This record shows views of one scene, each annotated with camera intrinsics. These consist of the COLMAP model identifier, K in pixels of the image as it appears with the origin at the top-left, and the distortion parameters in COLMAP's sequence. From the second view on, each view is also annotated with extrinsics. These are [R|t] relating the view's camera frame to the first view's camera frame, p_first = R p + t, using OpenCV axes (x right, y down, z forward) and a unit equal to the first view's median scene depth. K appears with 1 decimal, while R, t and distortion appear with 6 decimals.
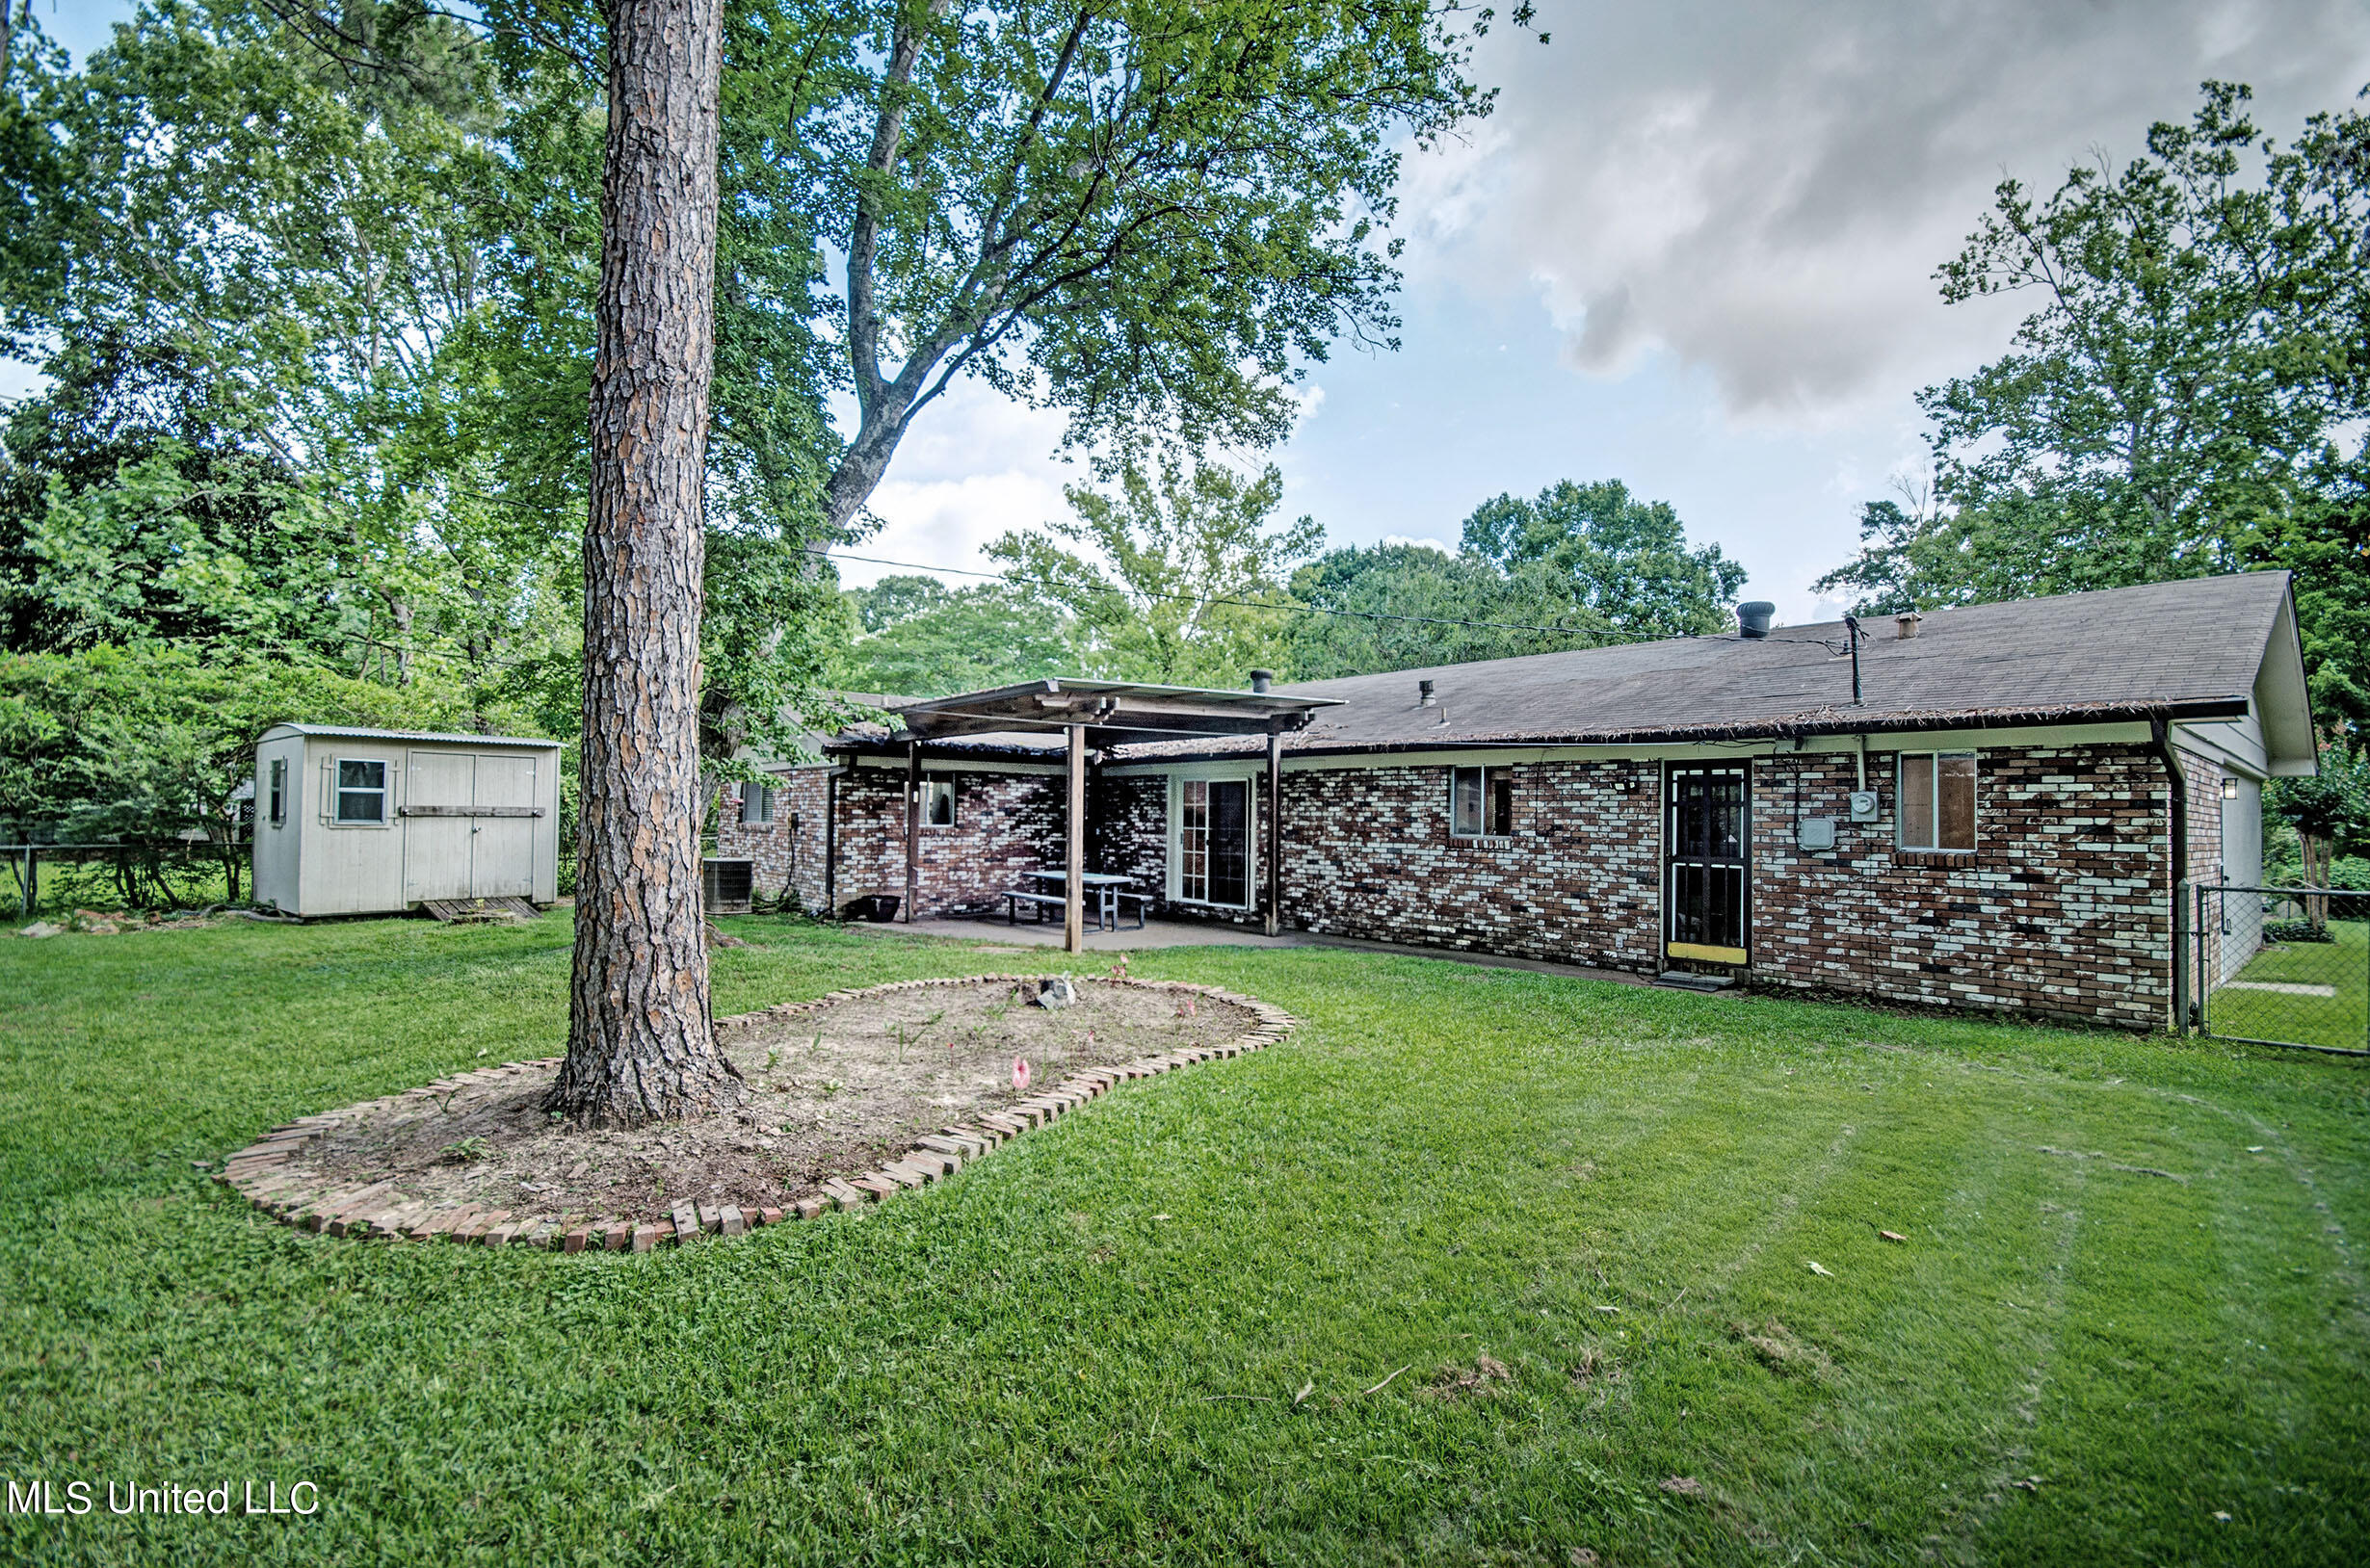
lens RADIAL K [[1041.2, 0, 1190.3], [0, 1041.2, 793.0], [0, 0, 1]] dist [-0.002828, -0.000062]
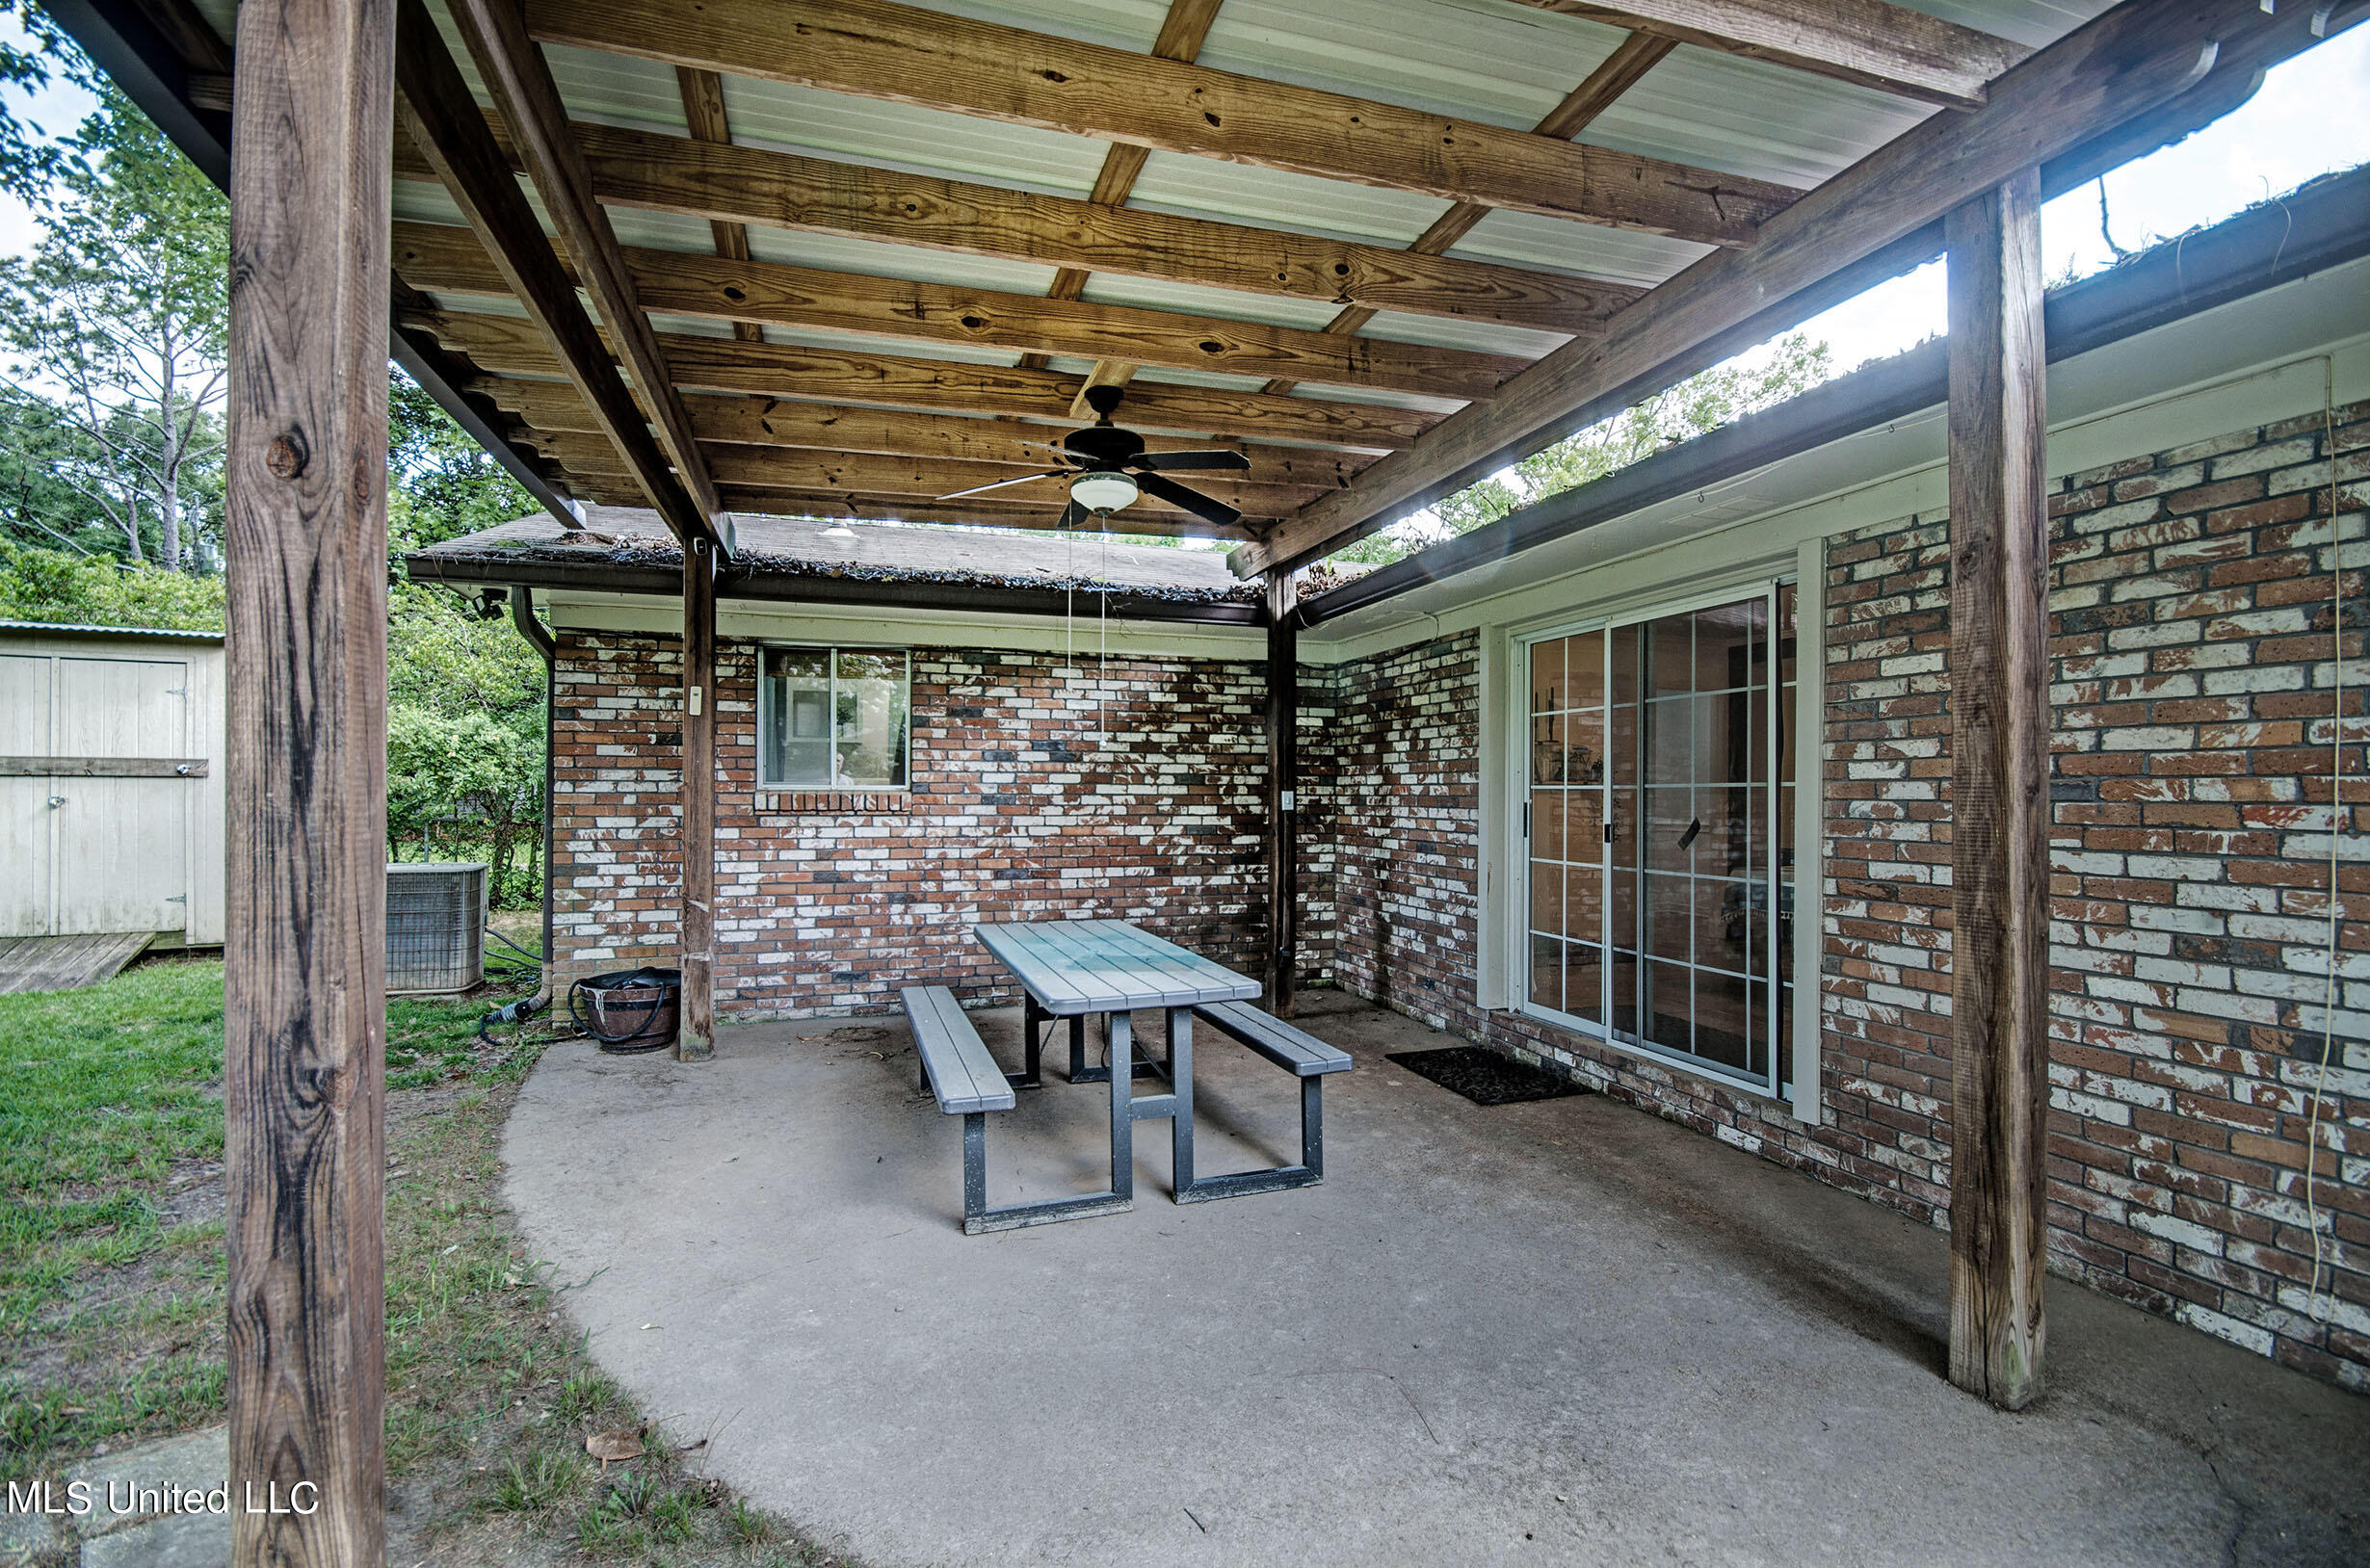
lens RADIAL K [[1041.2, 0, 1177.8], [0, 1041.2, 798.5], [0, 0, 1]] dist [-0.002828, -0.000062]
pose [[0.925164, -0.006341, -0.379515, 0.014623], [0.016408, 0.999594, 0.023299, 0.027630], [0.379213, -0.027782, 0.924892, 0.659103]]
